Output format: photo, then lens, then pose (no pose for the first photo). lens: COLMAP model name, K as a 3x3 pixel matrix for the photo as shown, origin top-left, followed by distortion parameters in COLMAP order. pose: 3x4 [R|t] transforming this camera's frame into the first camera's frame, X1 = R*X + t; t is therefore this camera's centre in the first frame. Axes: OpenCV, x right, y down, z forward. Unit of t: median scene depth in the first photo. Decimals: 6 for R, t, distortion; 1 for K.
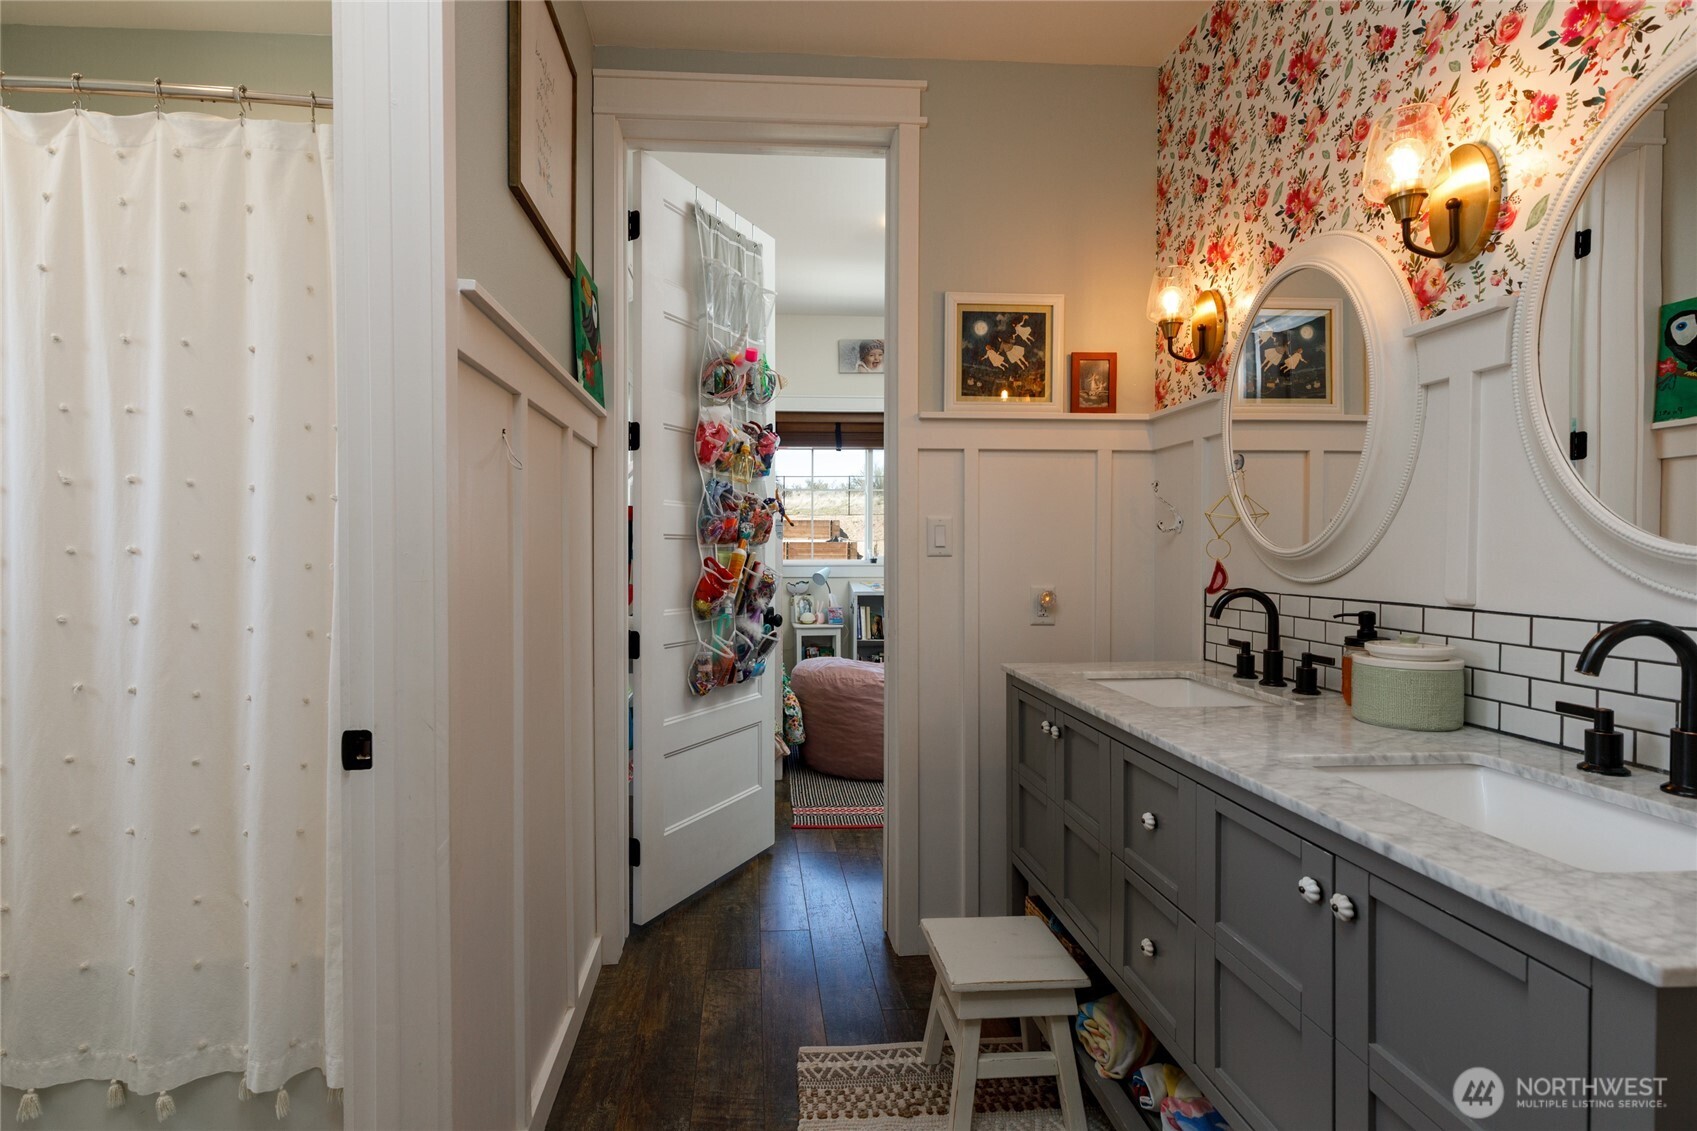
lens RADIAL K [[777.9, 0, 846.7], [0, 777.9, 560.7], [0, 0, 1]] dist [0.001926, 0.000169]
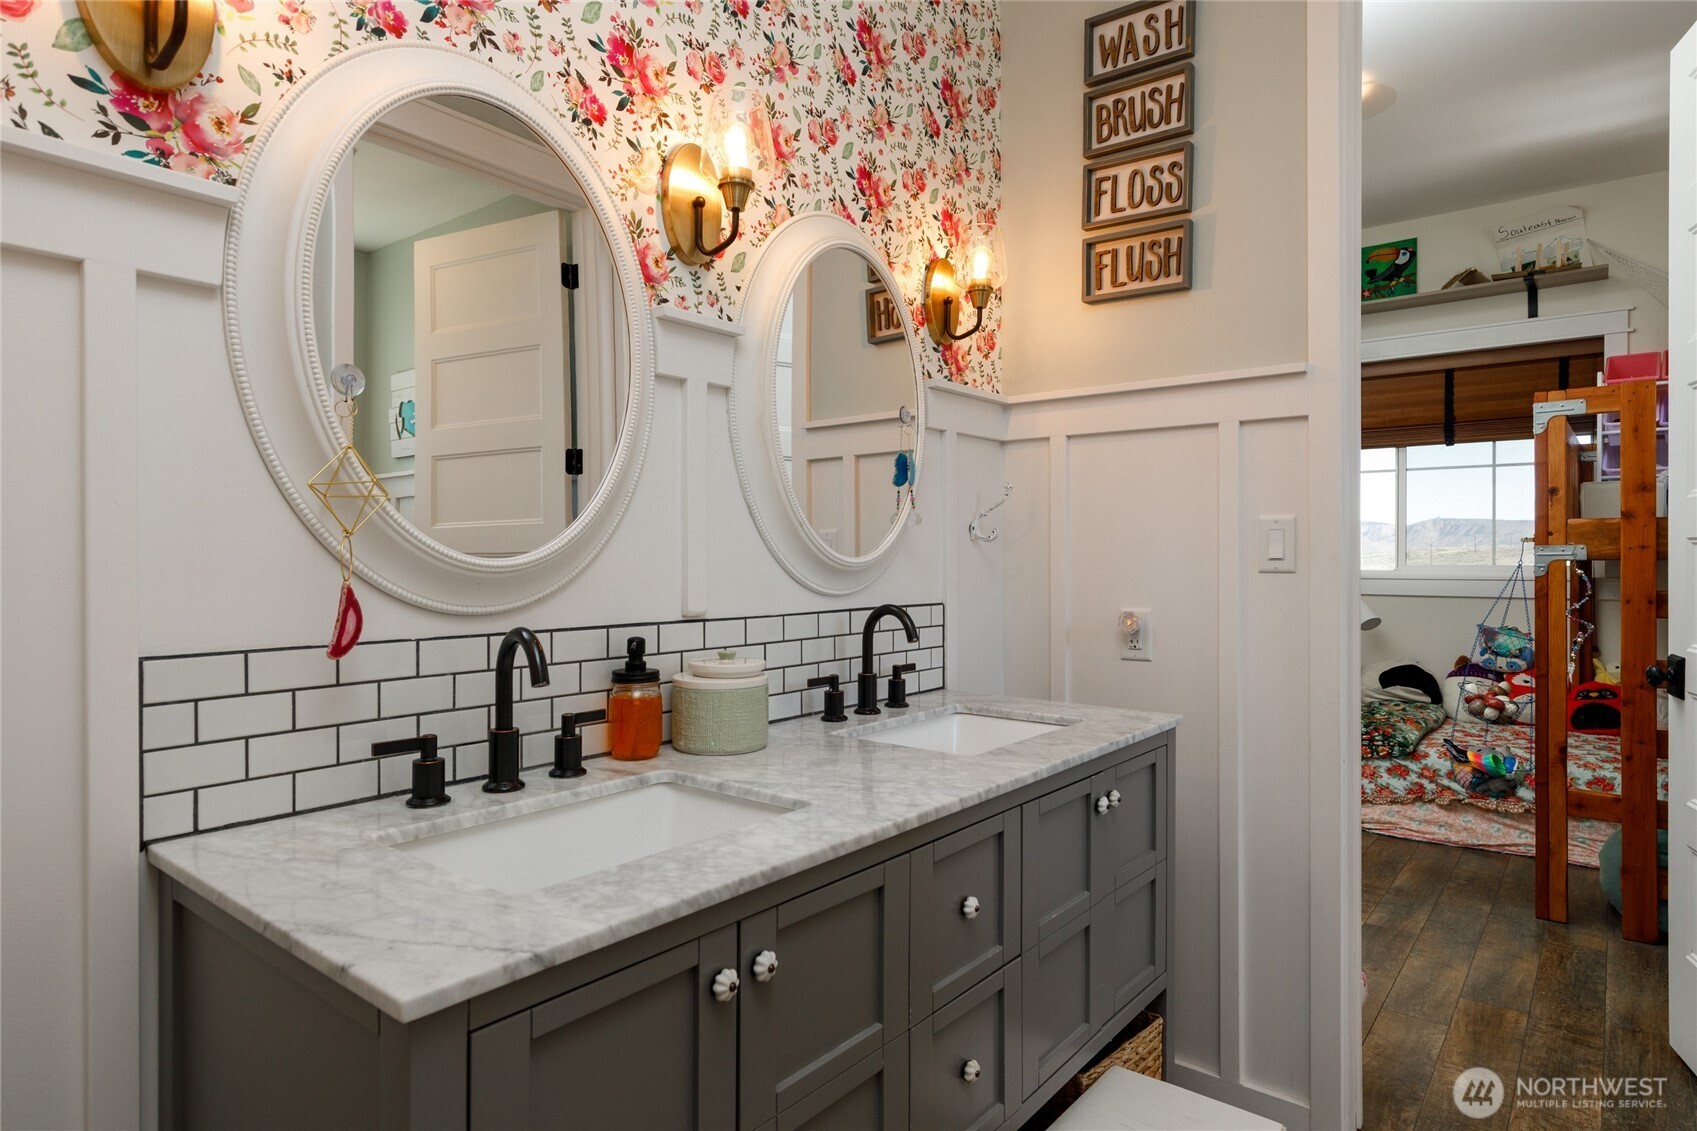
lens RADIAL K [[980.9, 0, 851.7], [0, 980.9, 558.1], [0, 0, 1]] dist [0.015701, -0.000014]
pose [[-0.704568, -0.001664, 0.709635, -0.192818], [0.008319, 0.999909, 0.010604, -0.023742], [-0.709588, 0.013375, -0.704490, 1.497334]]
